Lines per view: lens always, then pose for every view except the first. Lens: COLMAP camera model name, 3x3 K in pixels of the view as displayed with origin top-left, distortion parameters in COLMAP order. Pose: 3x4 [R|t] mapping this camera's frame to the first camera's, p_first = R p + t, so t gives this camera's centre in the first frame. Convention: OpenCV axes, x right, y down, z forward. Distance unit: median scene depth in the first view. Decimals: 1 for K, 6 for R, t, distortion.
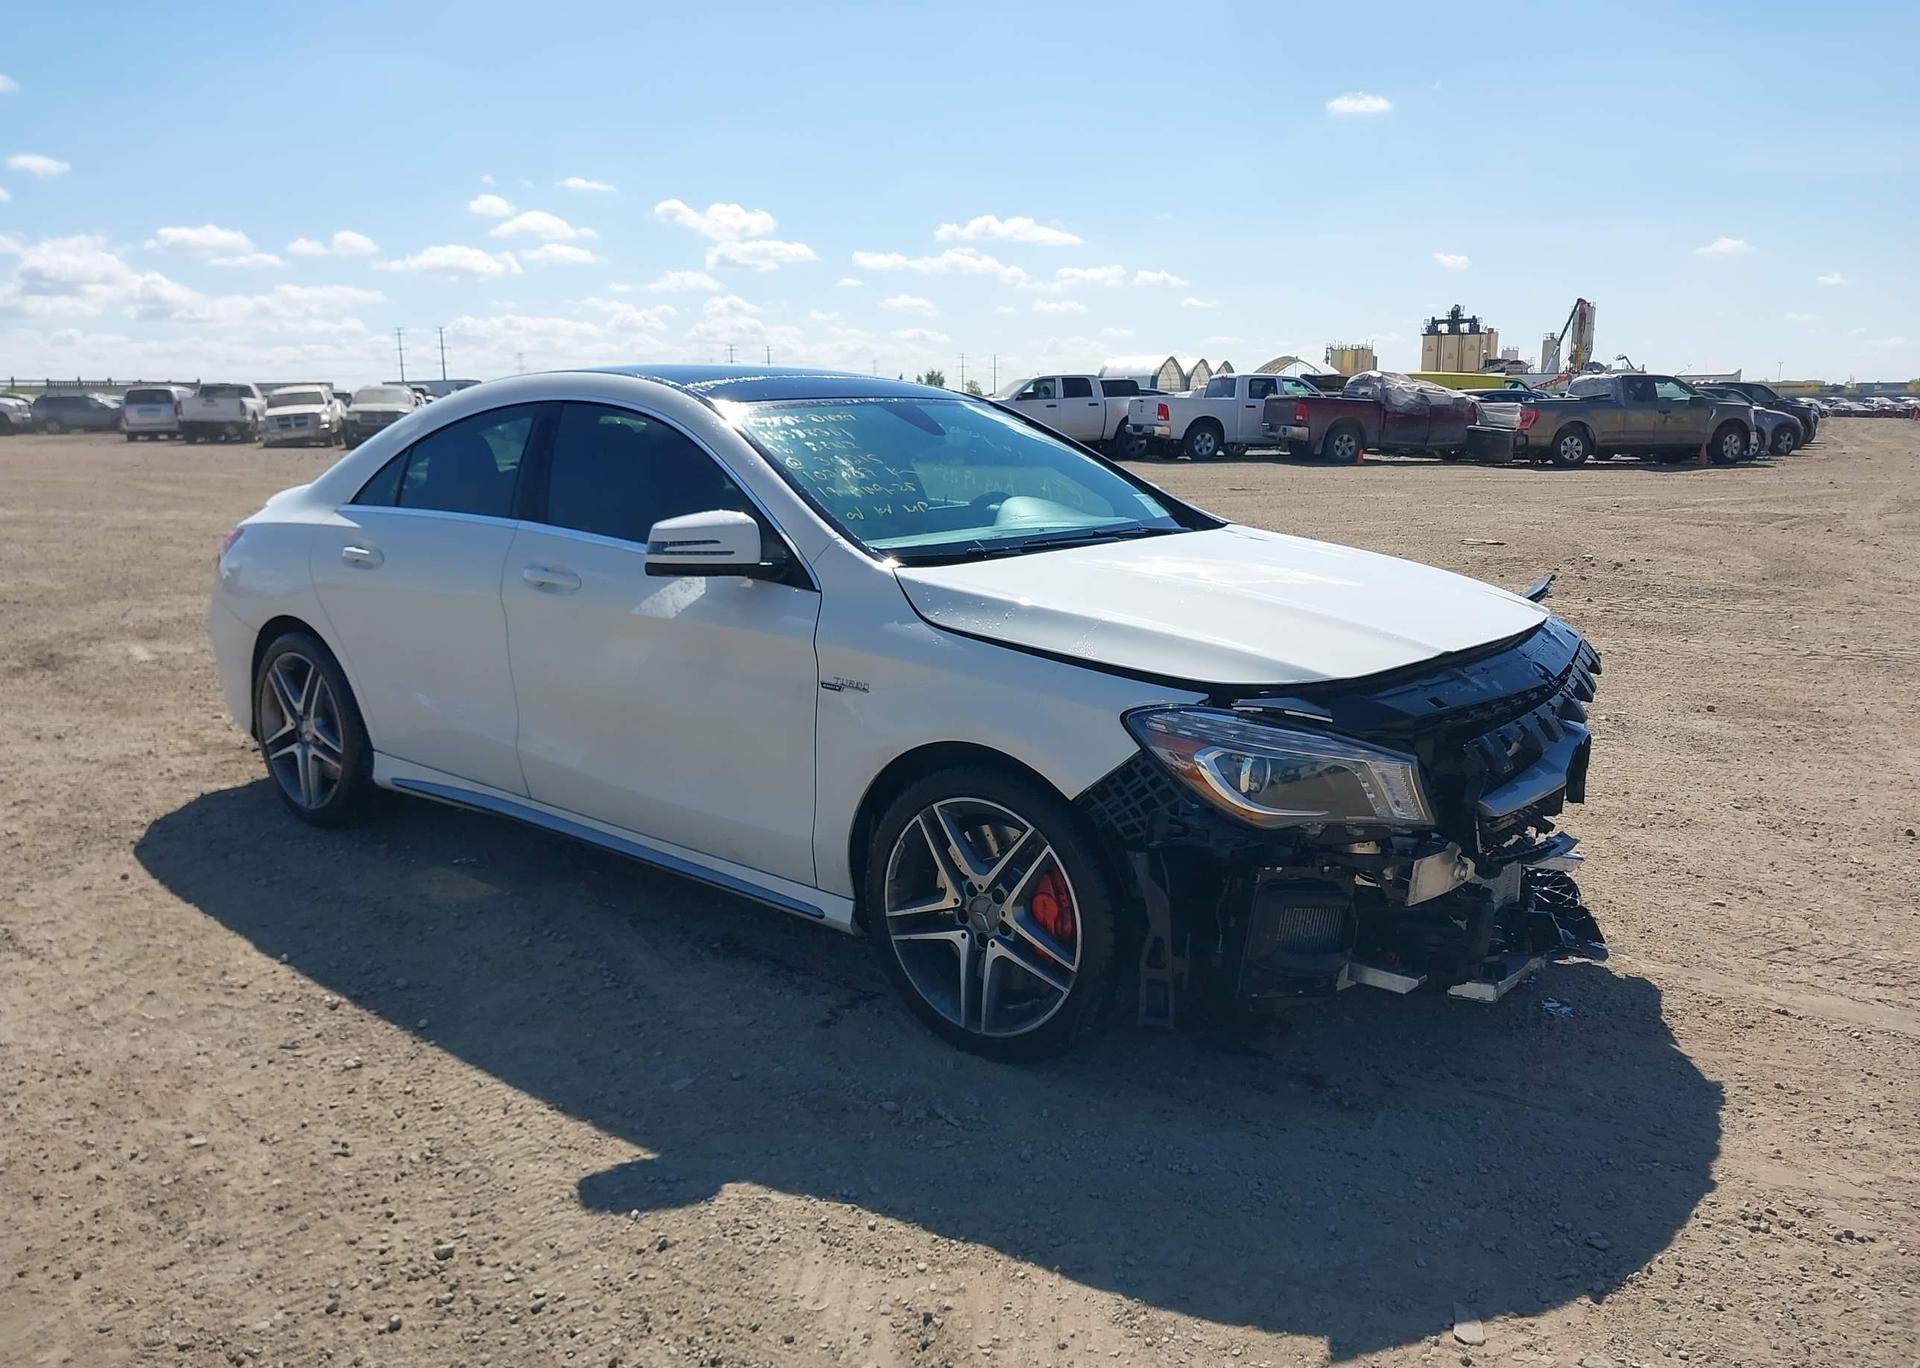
lens RADIAL K [[1514.5, 0, 965.2], [0, 1514.5, 719.0], [0, 0, 1]] dist [0.043041, -0.076361]
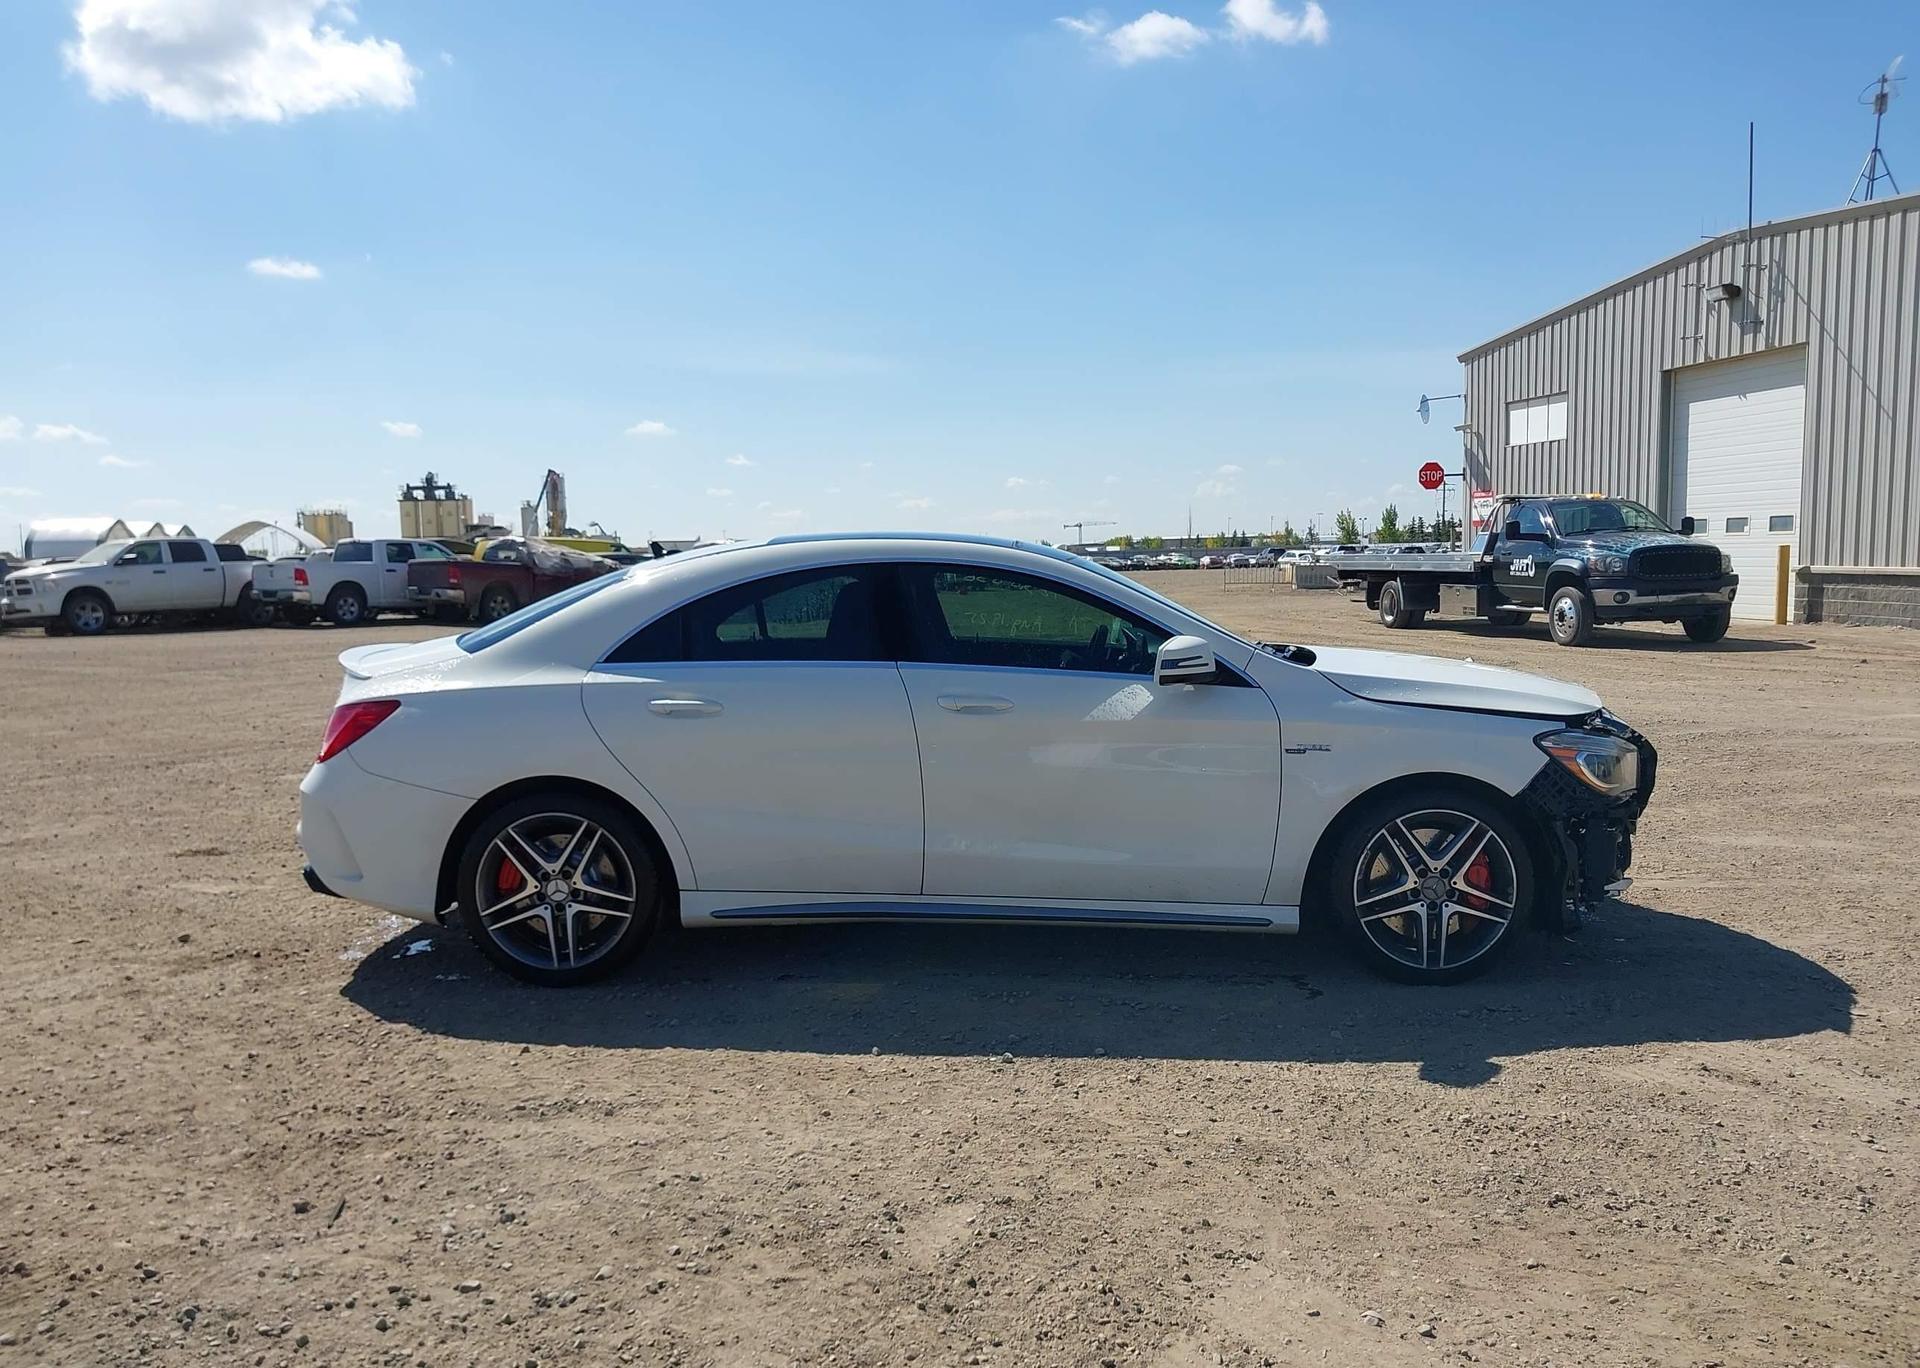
lens RADIAL K [[1508.2, 0, 965.9], [0, 1508.2, 725.9], [0, 0, 1]] dist [0.042027, -0.053918]
pose [[0.789019, -0.076143, 0.609633, -0.140669], [0.136780, 0.989157, -0.053482, -0.001482], [-0.598950, 0.125584, 0.790878, 0.007536]]
